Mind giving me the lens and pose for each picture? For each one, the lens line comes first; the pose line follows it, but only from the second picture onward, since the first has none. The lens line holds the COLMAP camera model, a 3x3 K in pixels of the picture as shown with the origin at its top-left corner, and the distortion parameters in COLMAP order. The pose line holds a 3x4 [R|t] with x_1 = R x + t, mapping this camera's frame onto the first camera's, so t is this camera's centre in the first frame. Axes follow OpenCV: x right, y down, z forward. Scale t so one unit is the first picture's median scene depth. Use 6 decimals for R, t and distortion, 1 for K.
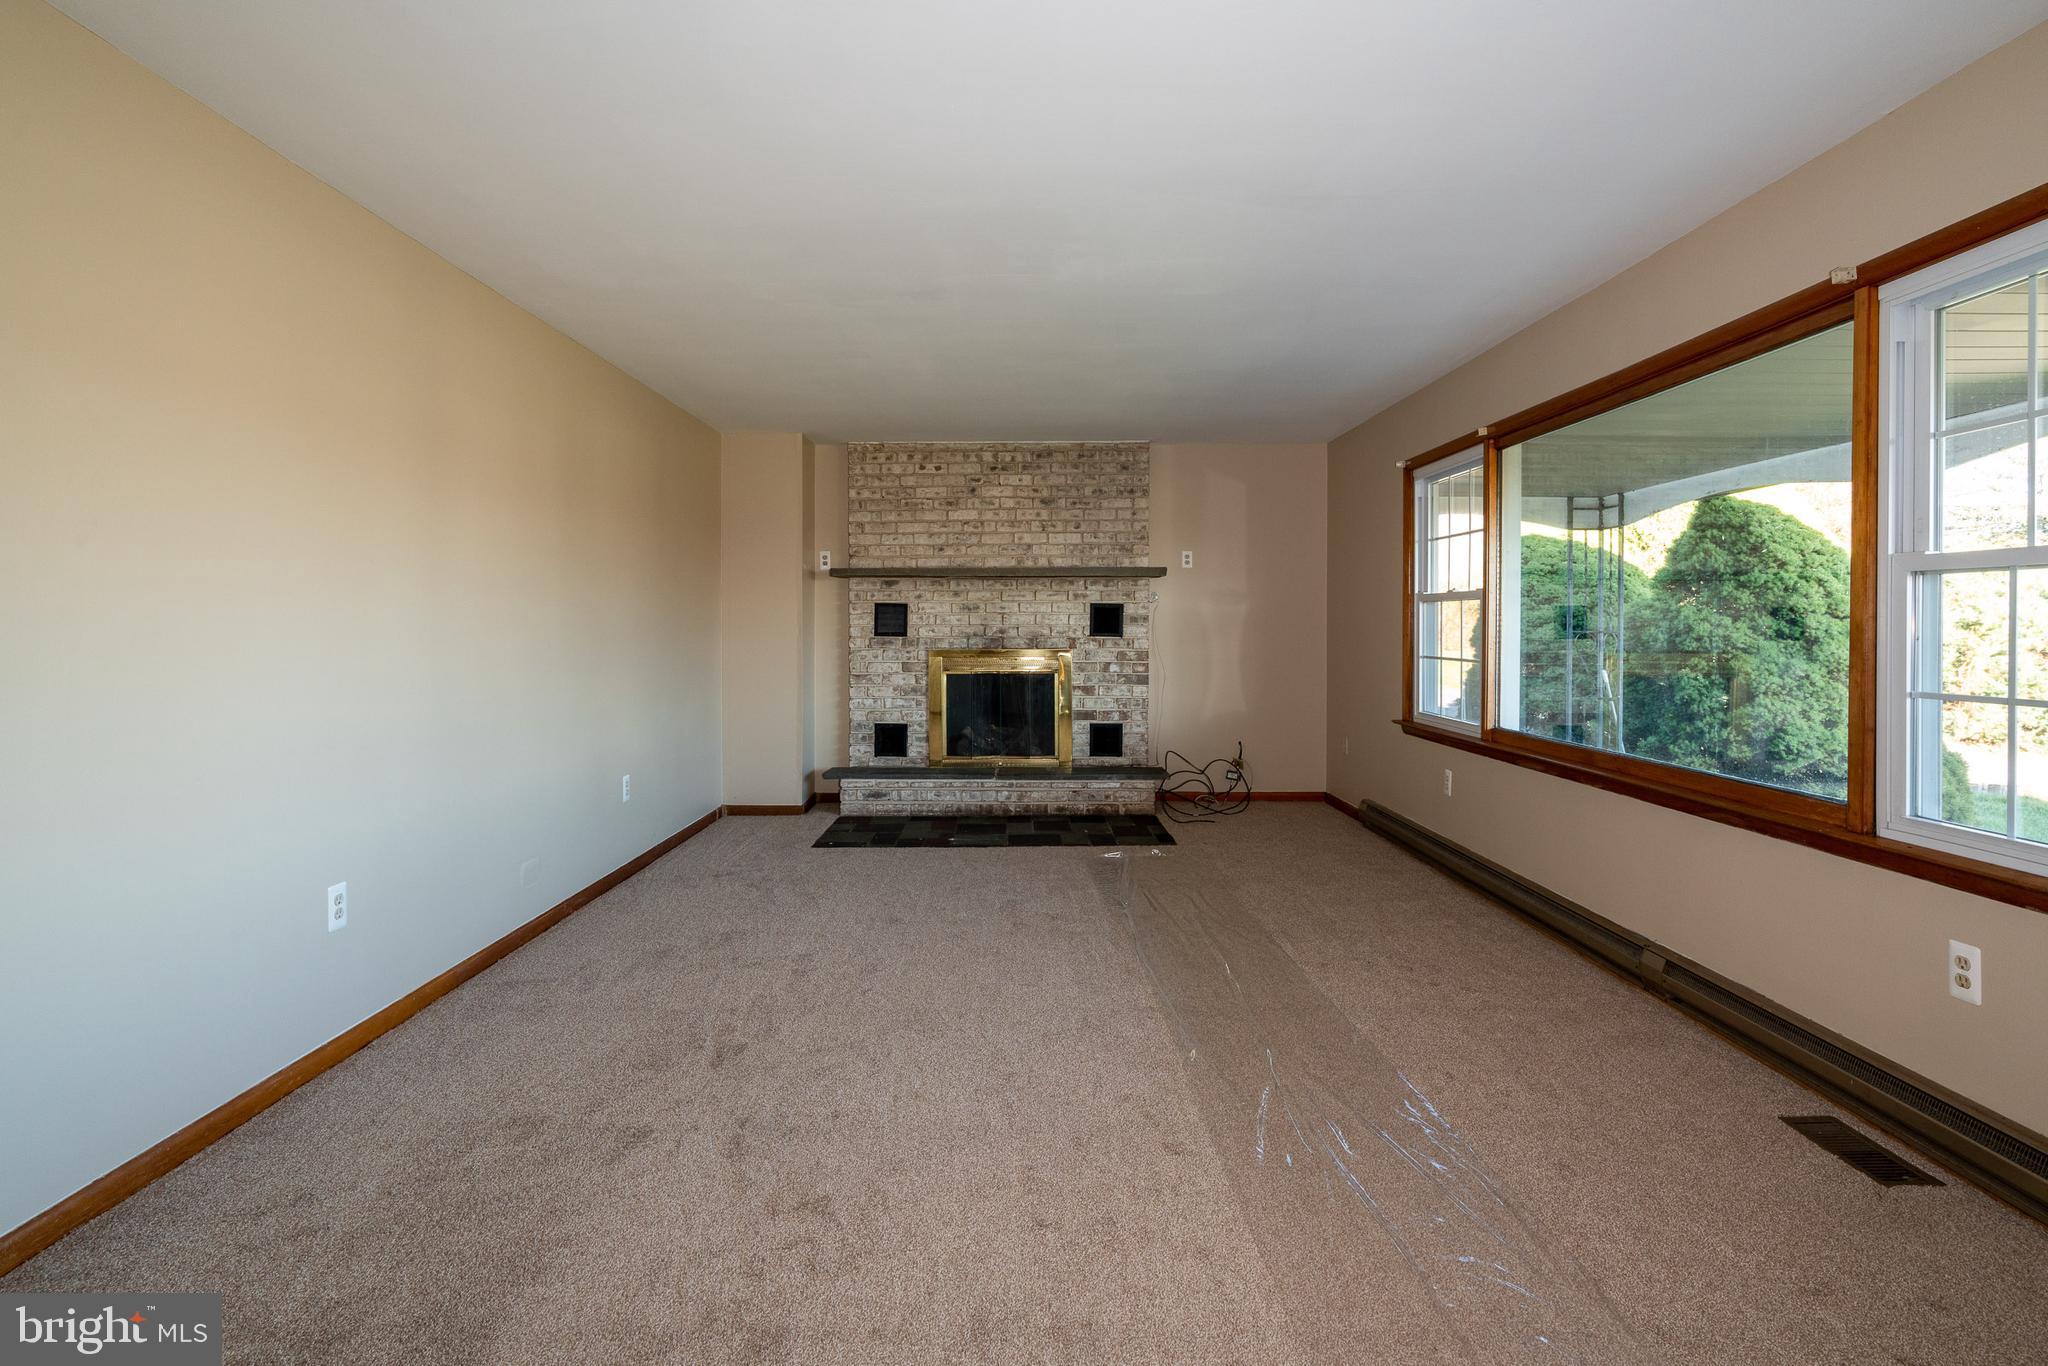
lens RADIAL K [[931.7, 0, 1020.0], [0, 931.7, 634.6], [0, 0, 1]] dist [-0.006960, 0.001282]
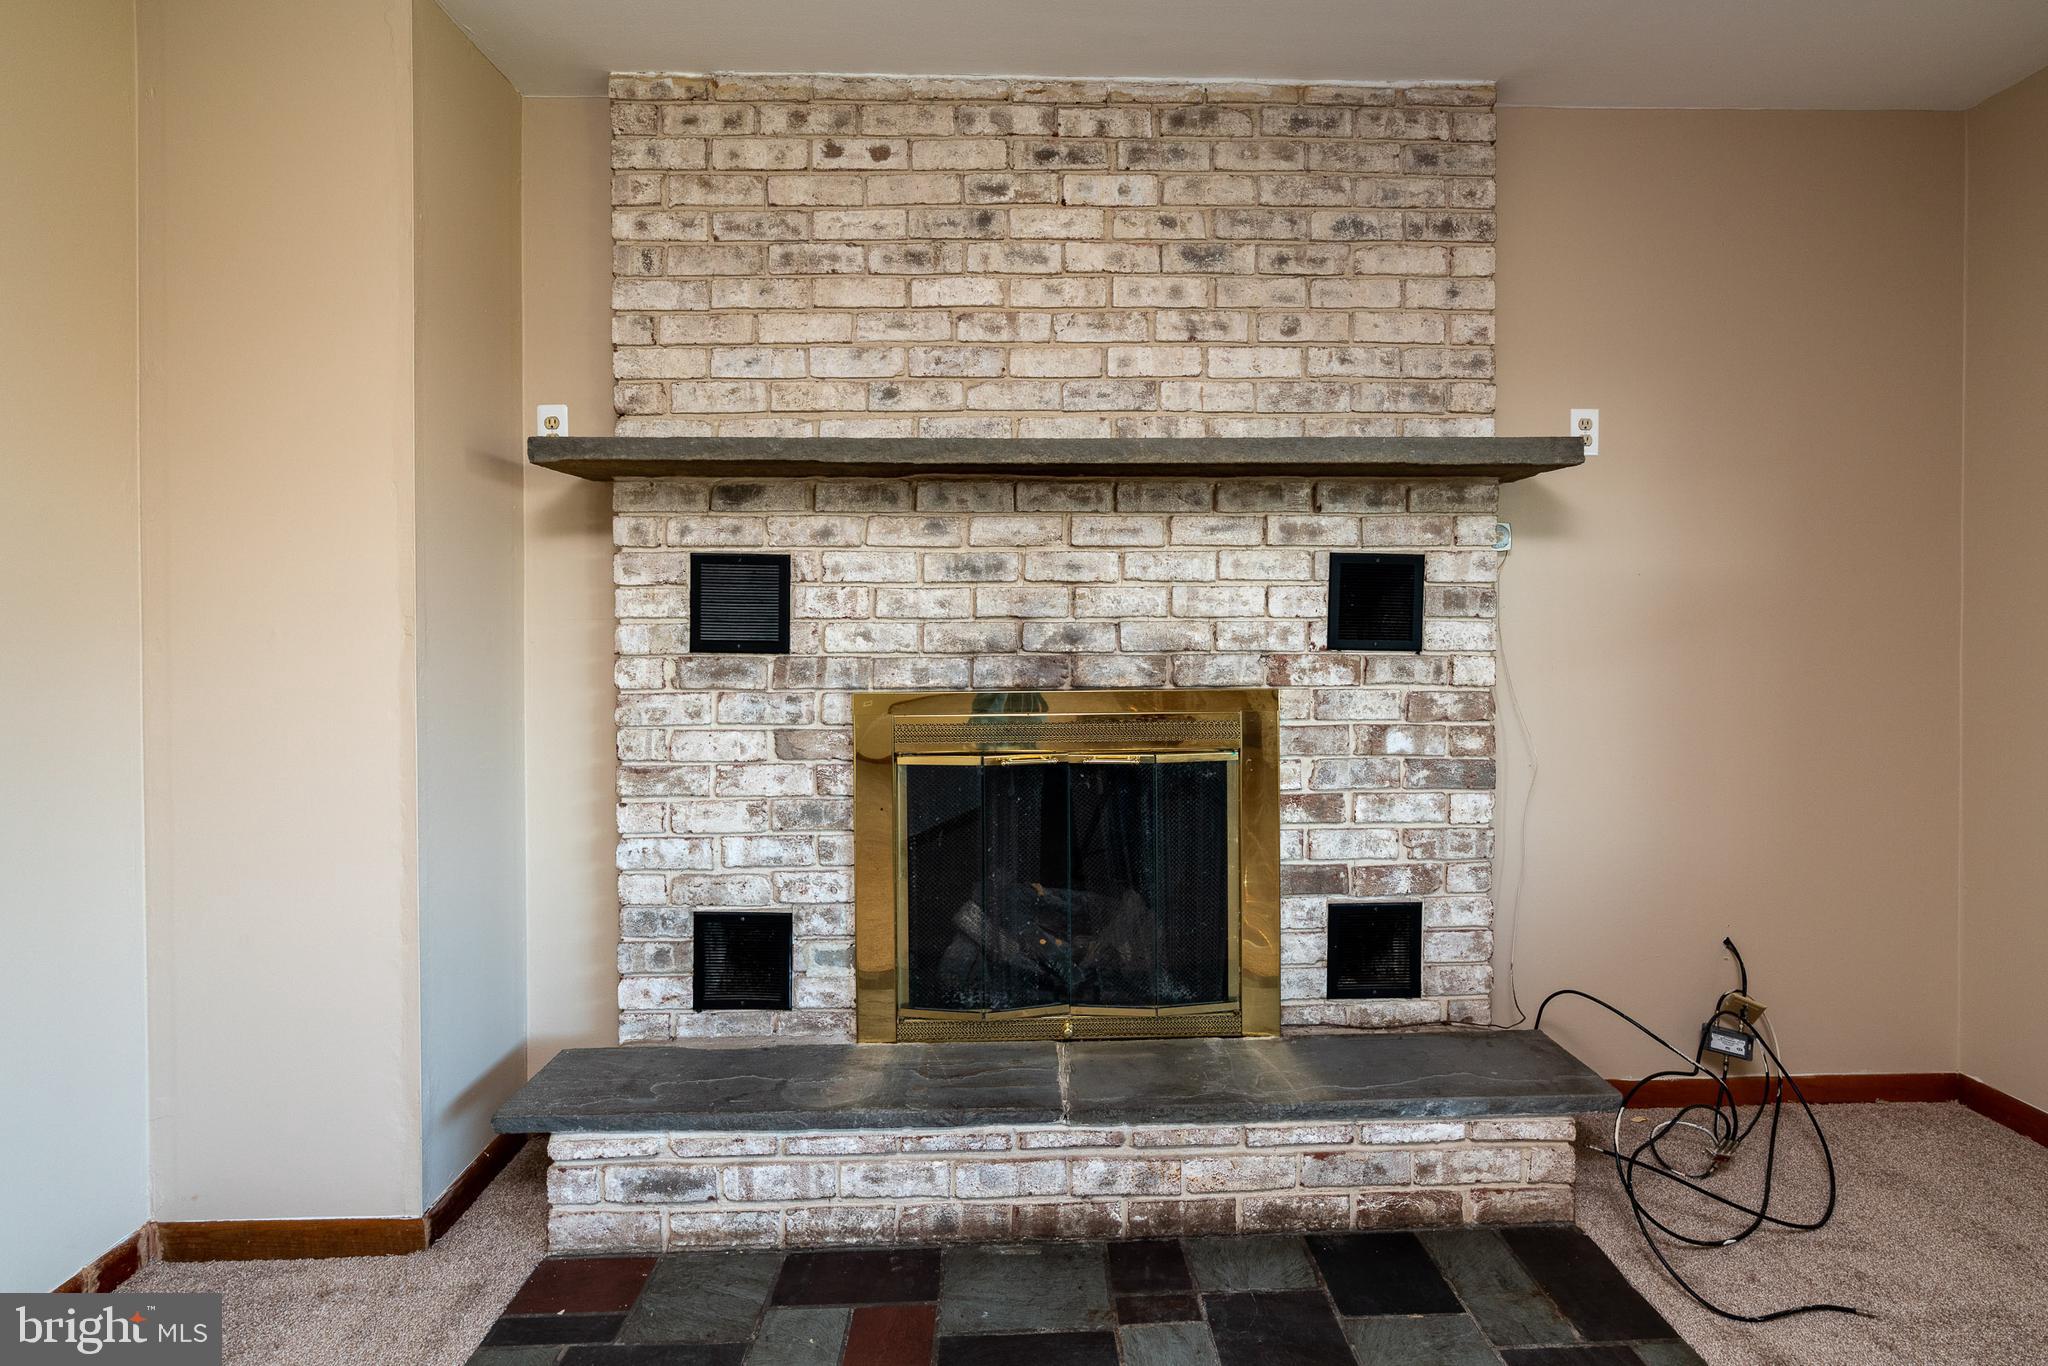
lens RADIAL K [[931.7, 0, 1020.0], [0, 931.7, 634.6], [0, 0, 1]] dist [-0.006960, 0.001282]
pose [[0.999976, -0.004207, 0.005525, -0.039976], [0.004202, 0.999991, 0.000788, -0.004382], [-0.005529, -0.000765, 0.999984, 0.662887]]
